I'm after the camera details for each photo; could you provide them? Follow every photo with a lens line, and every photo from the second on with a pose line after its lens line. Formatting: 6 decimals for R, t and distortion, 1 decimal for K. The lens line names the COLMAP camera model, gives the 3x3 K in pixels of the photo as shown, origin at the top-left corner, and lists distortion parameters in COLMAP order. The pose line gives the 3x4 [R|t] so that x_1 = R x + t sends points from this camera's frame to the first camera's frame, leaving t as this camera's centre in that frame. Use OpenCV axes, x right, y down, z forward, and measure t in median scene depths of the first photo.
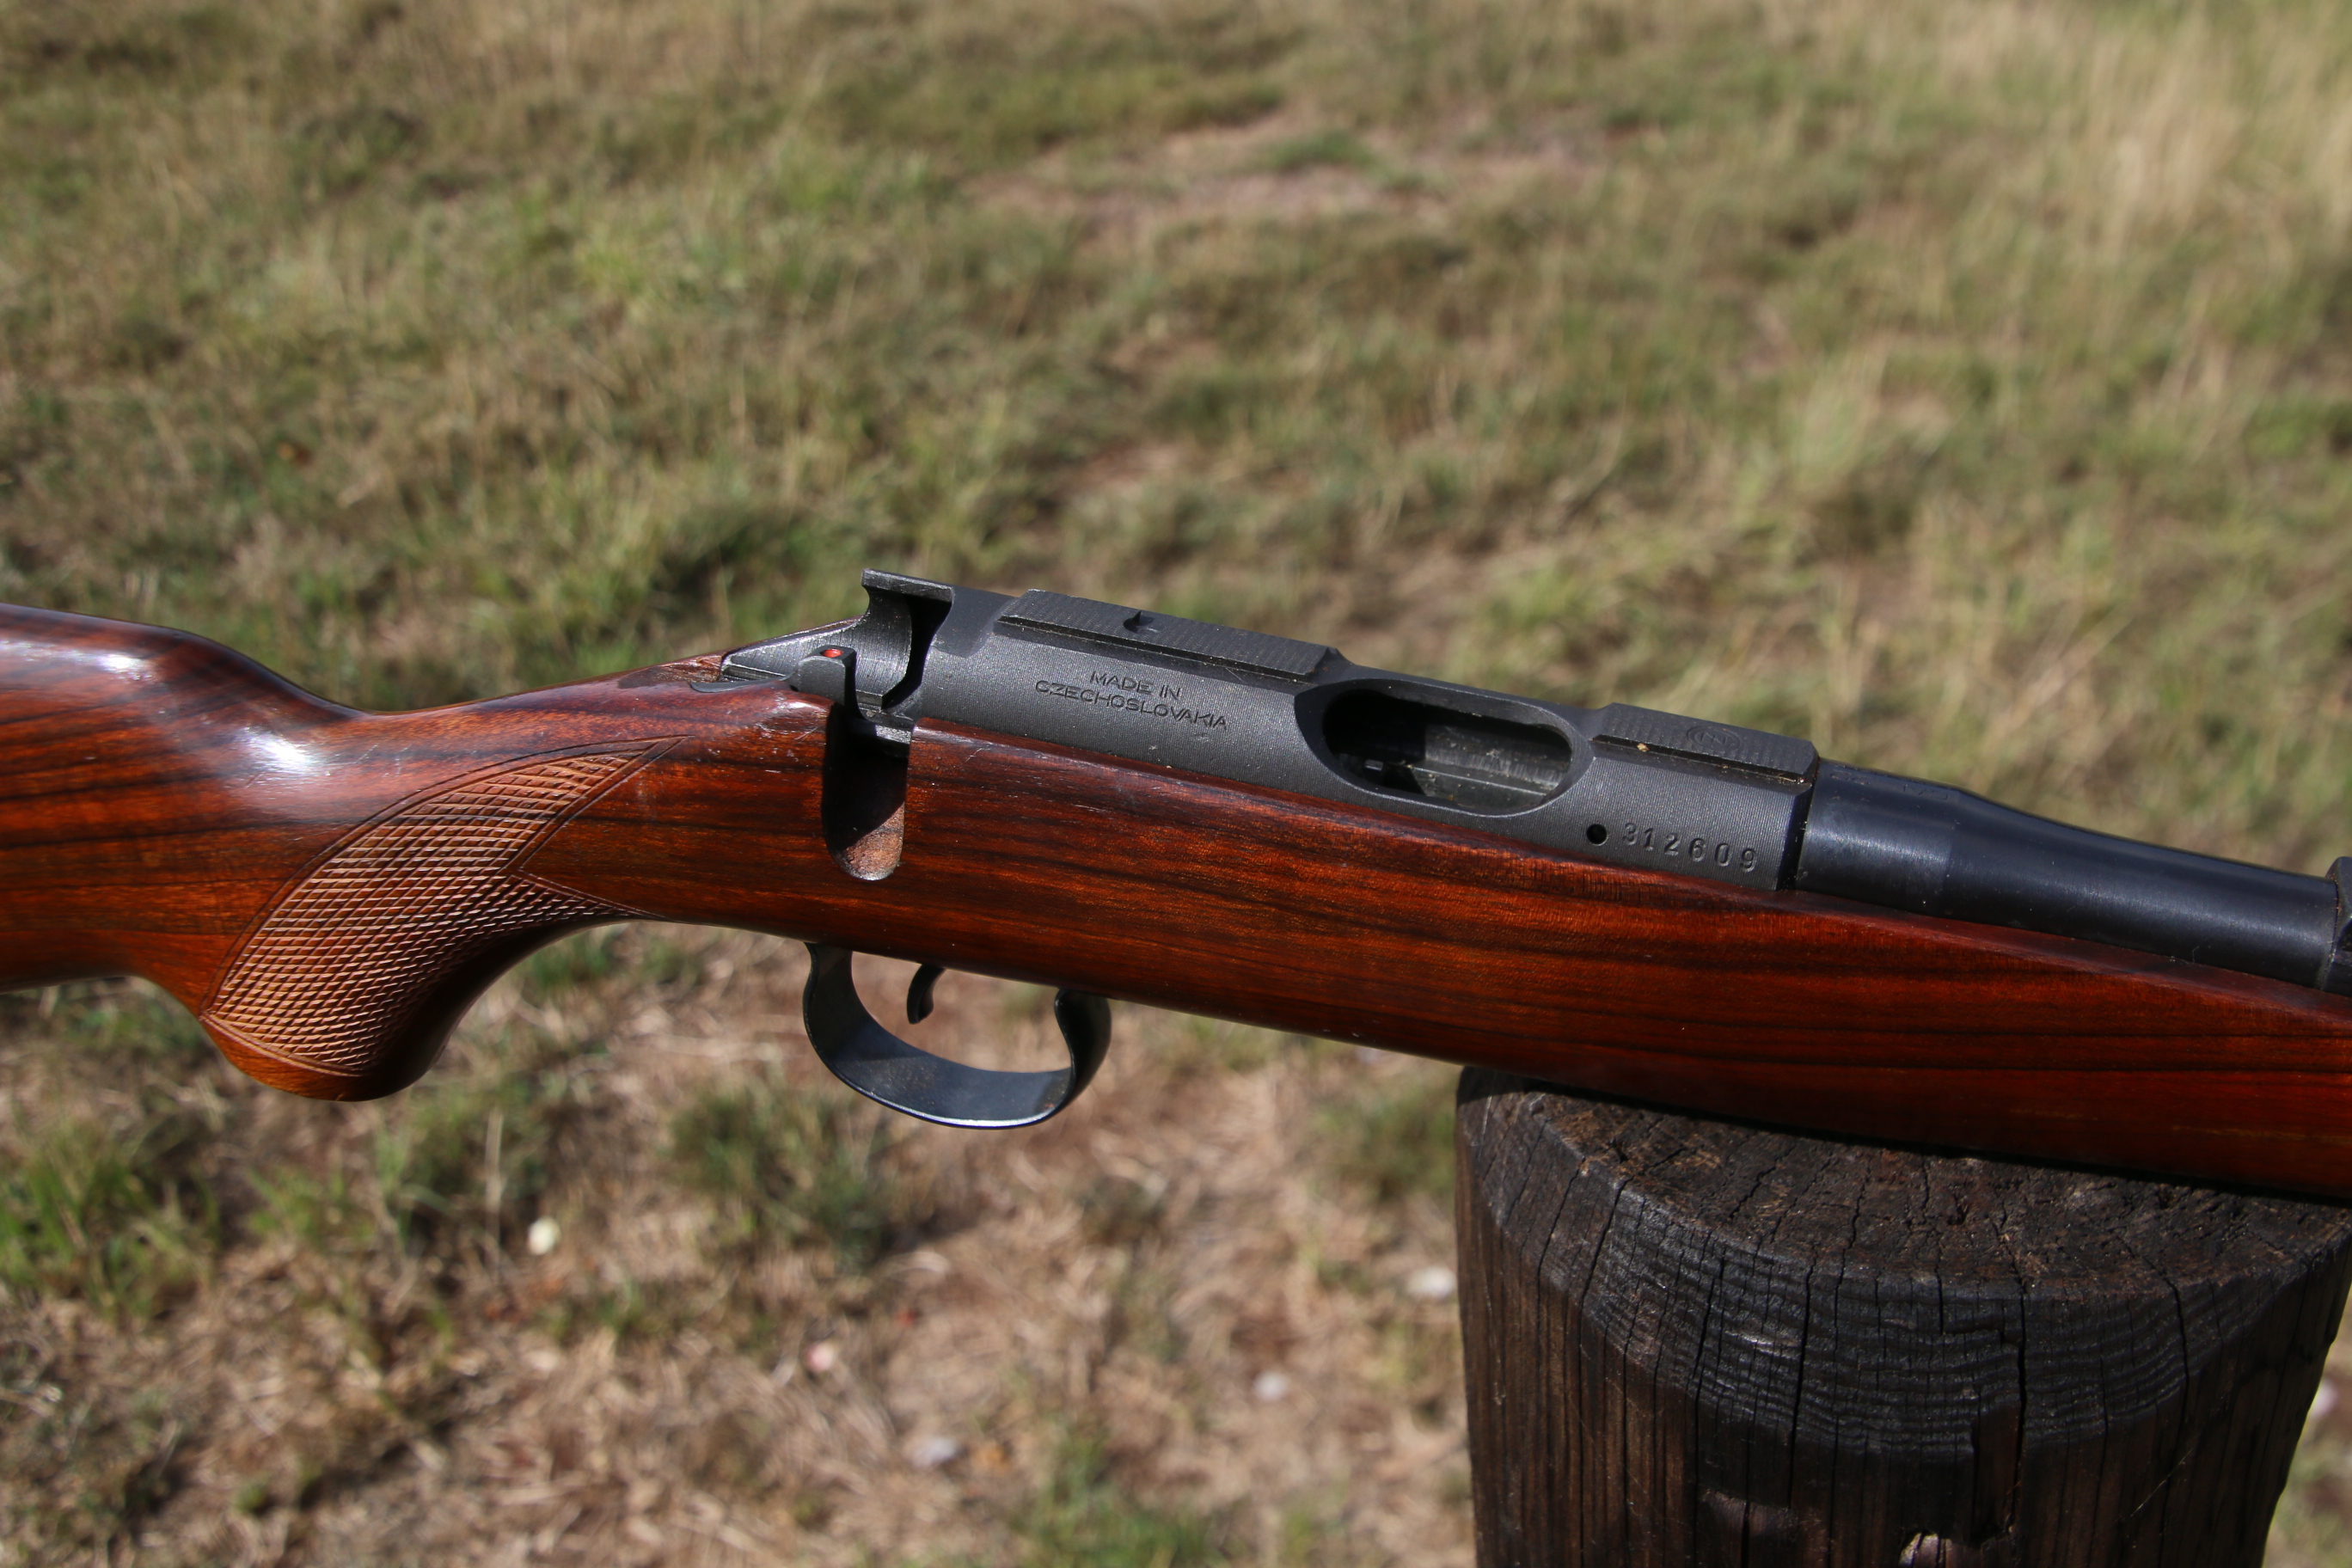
lens RADIAL K [[2368.5, 0, 1248.1], [0, 2368.5, 843.2], [0, 0, 1]] dist [-0.011028, 0.000000]
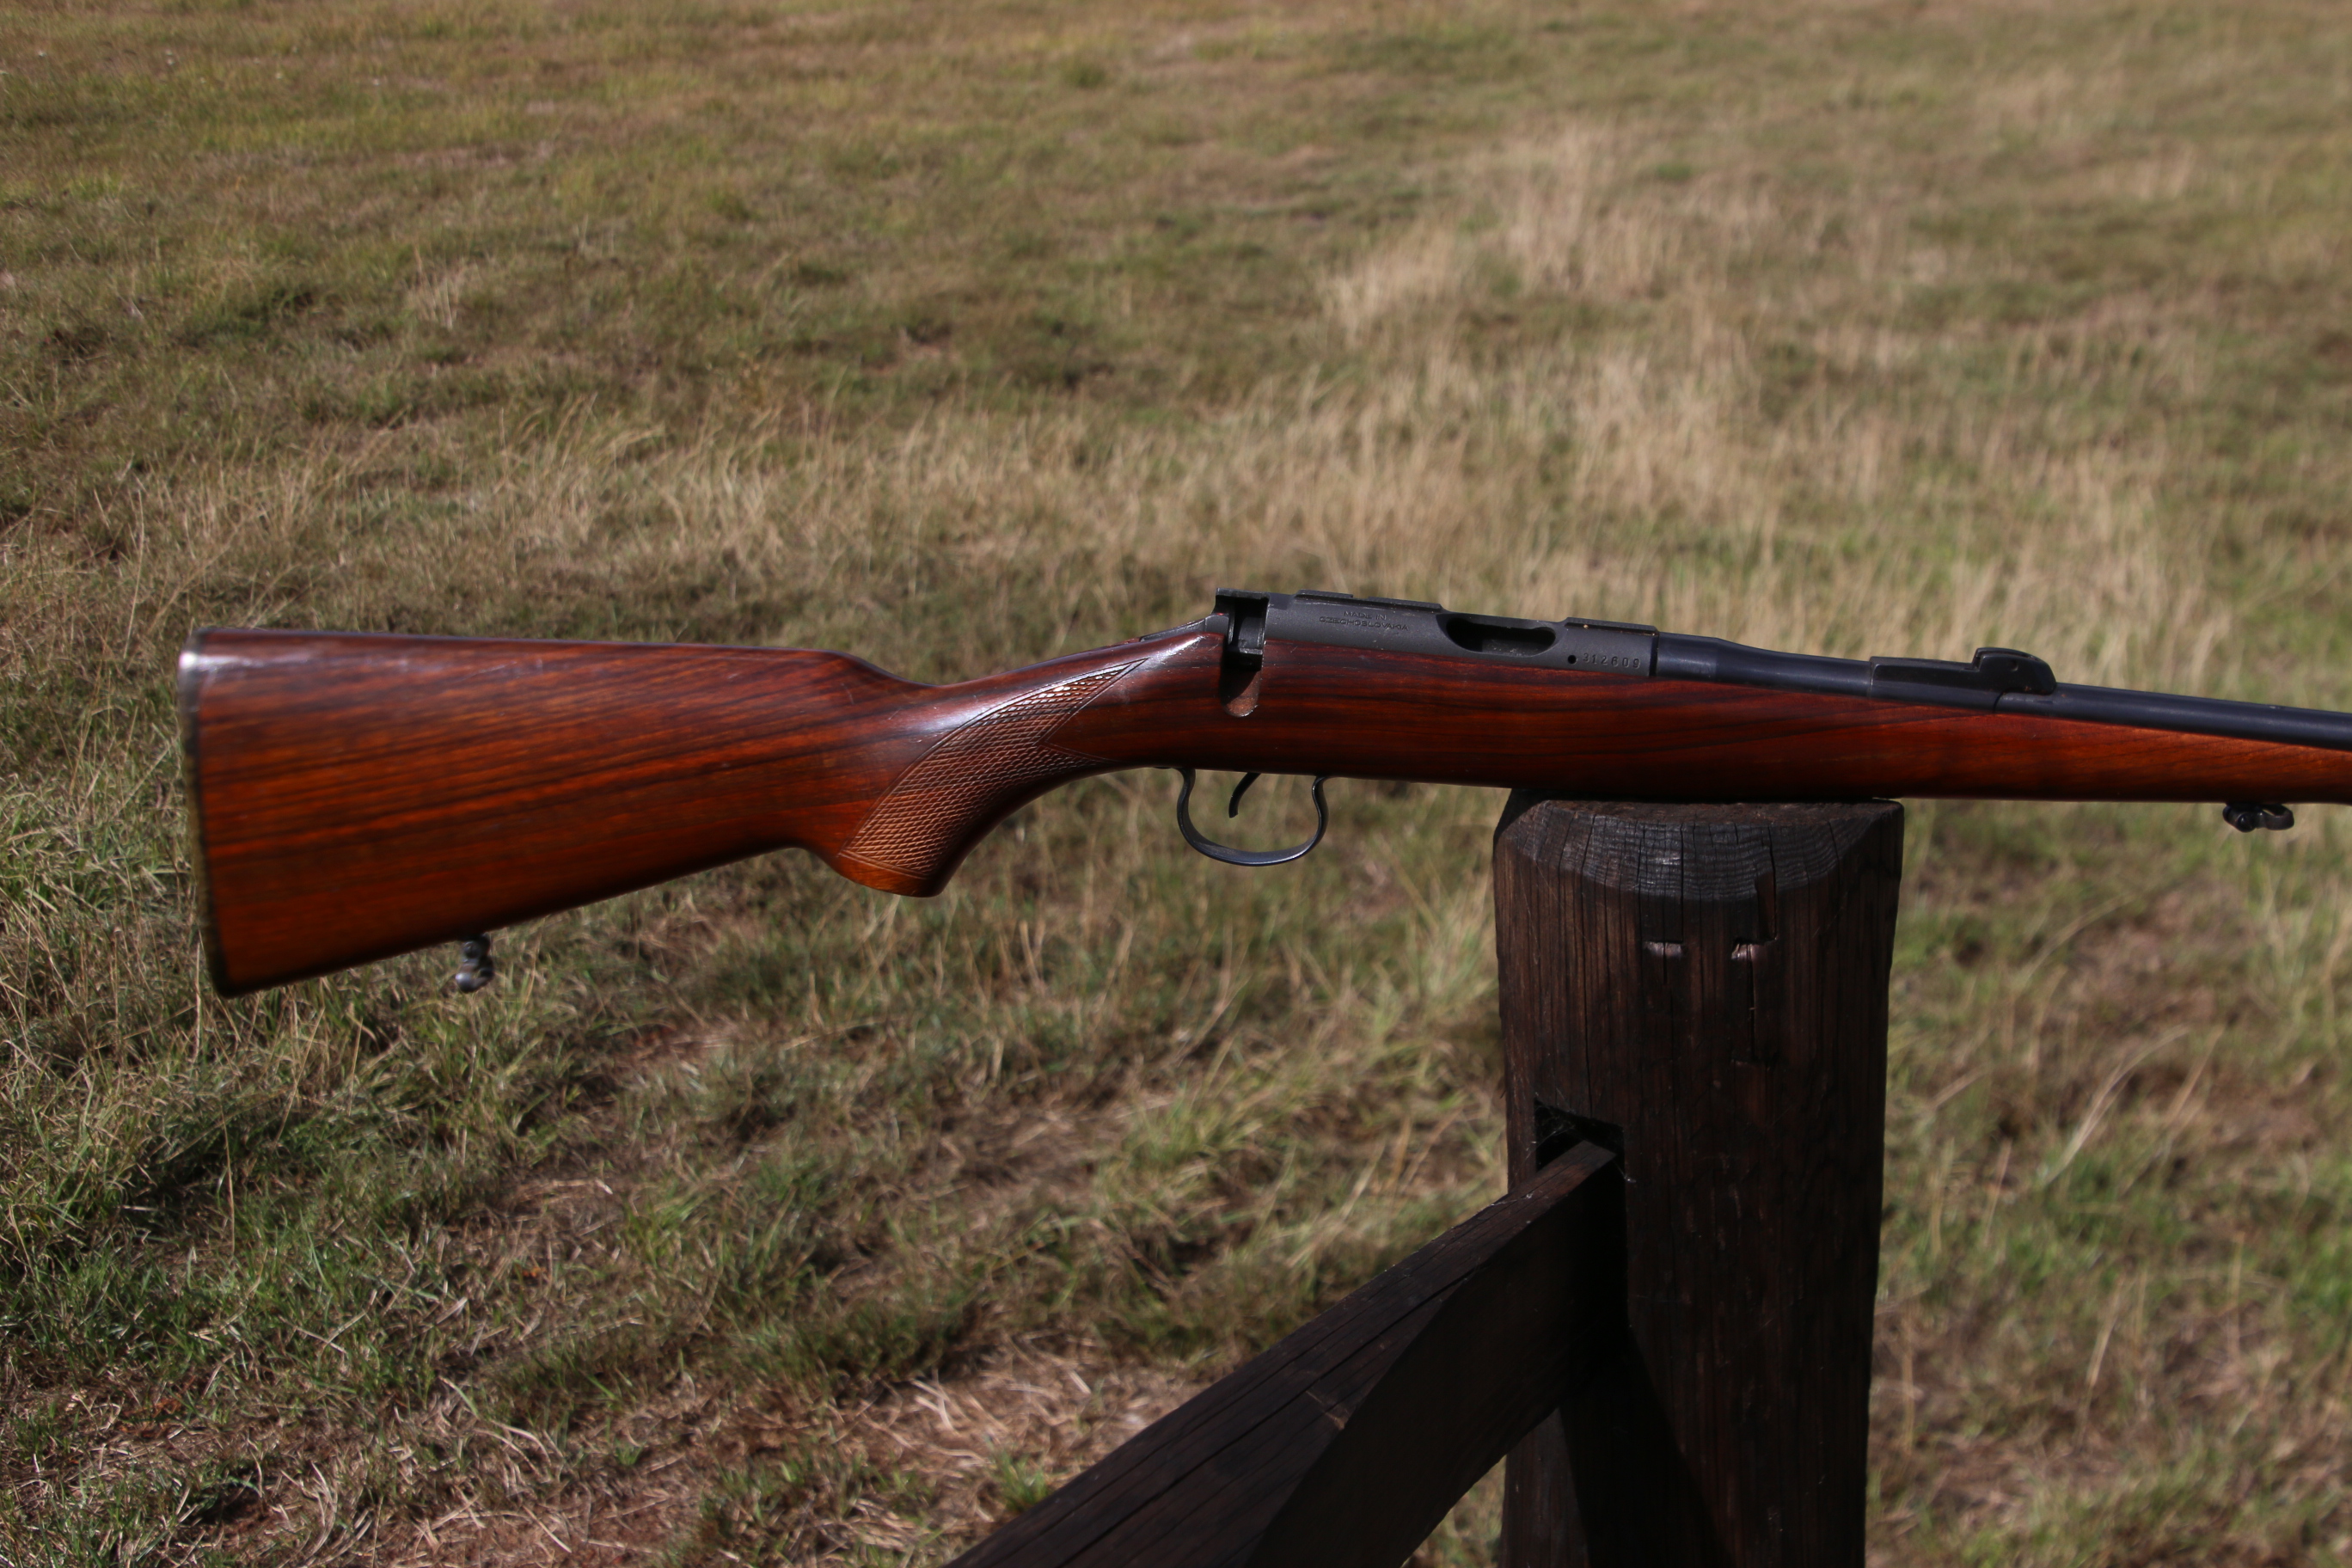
lens RADIAL K [[3341.3, 0, 1246.5], [0, 3341.3, 866.4], [0, 0, 1]] dist [0.157089, 0.000000]
pose [[0.978504, -0.029876, 0.204051, -0.774291], [0.083528, 0.962073, -0.259690, 0.933607], [-0.188554, 0.271152, 0.943888, -1.836692]]
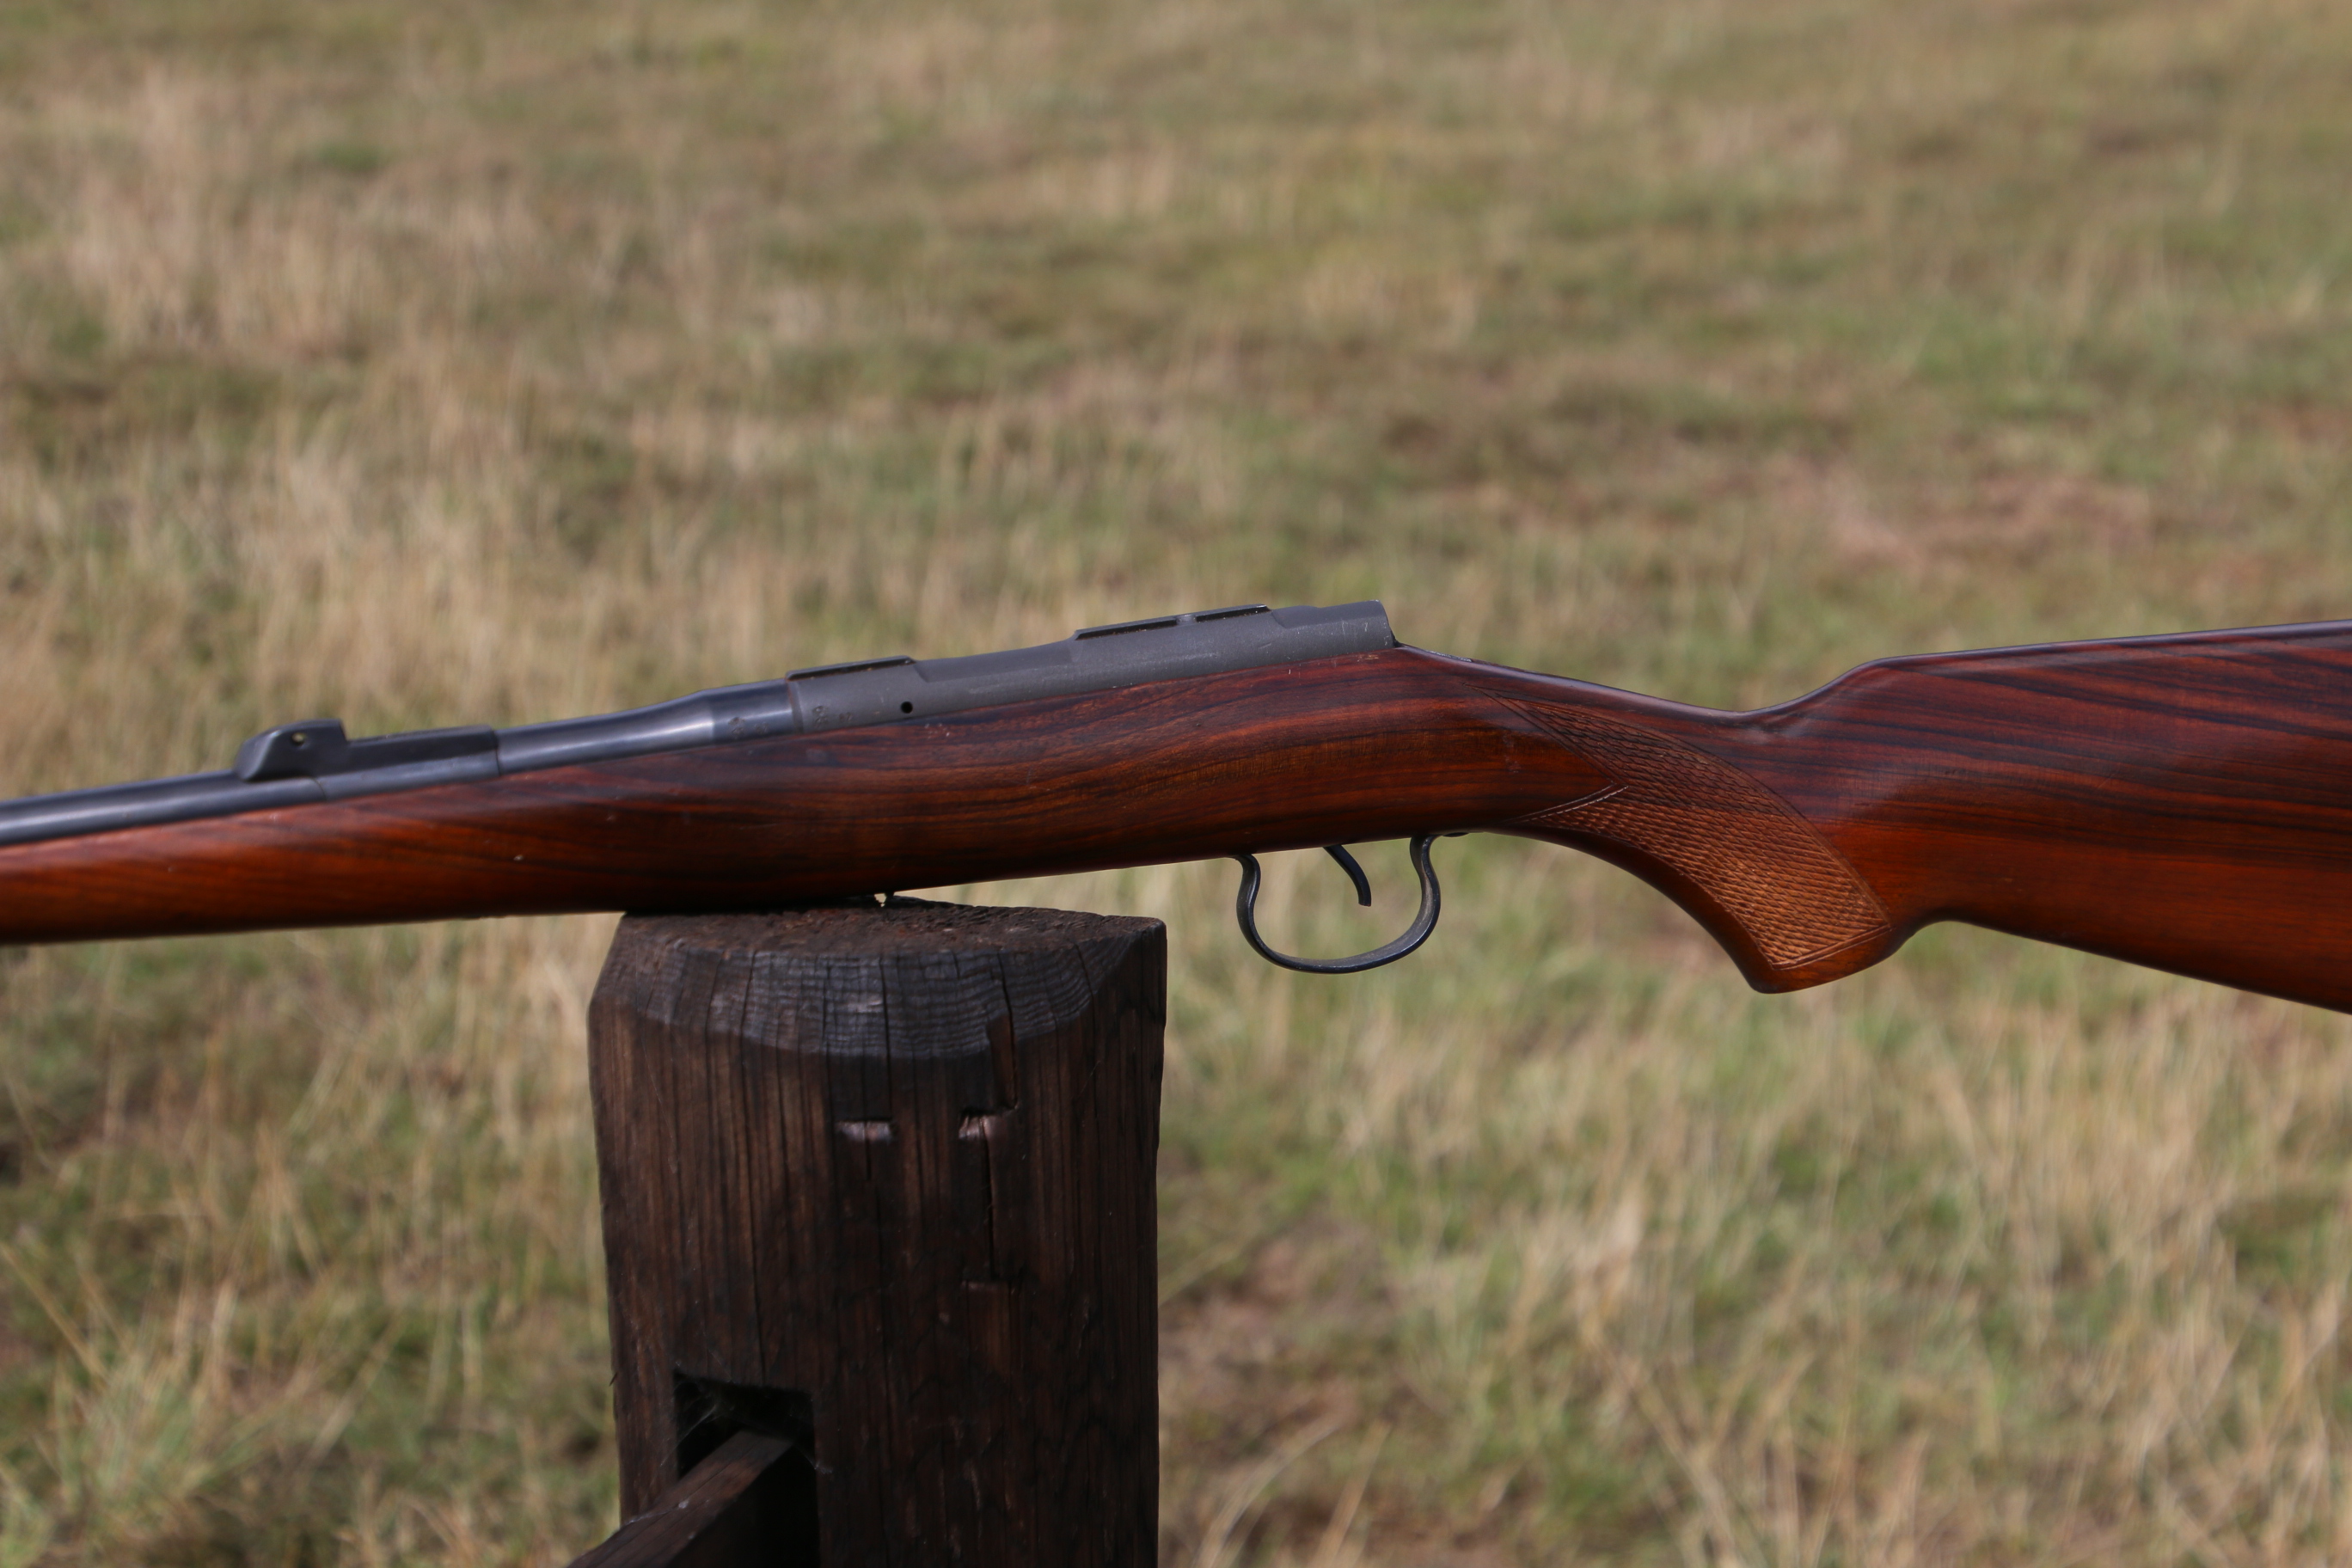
lens RADIAL K [[5649.8, 0, 1309.9], [0, 5649.8, 835.0], [0, 0, 1]] dist [0.717374, 0.000000]
pose [[0.874216, -0.045139, 0.483434, -1.300178], [0.214335, 0.929283, -0.300822, 1.236723], [-0.435668, 0.366600, 0.822069, -2.245469]]
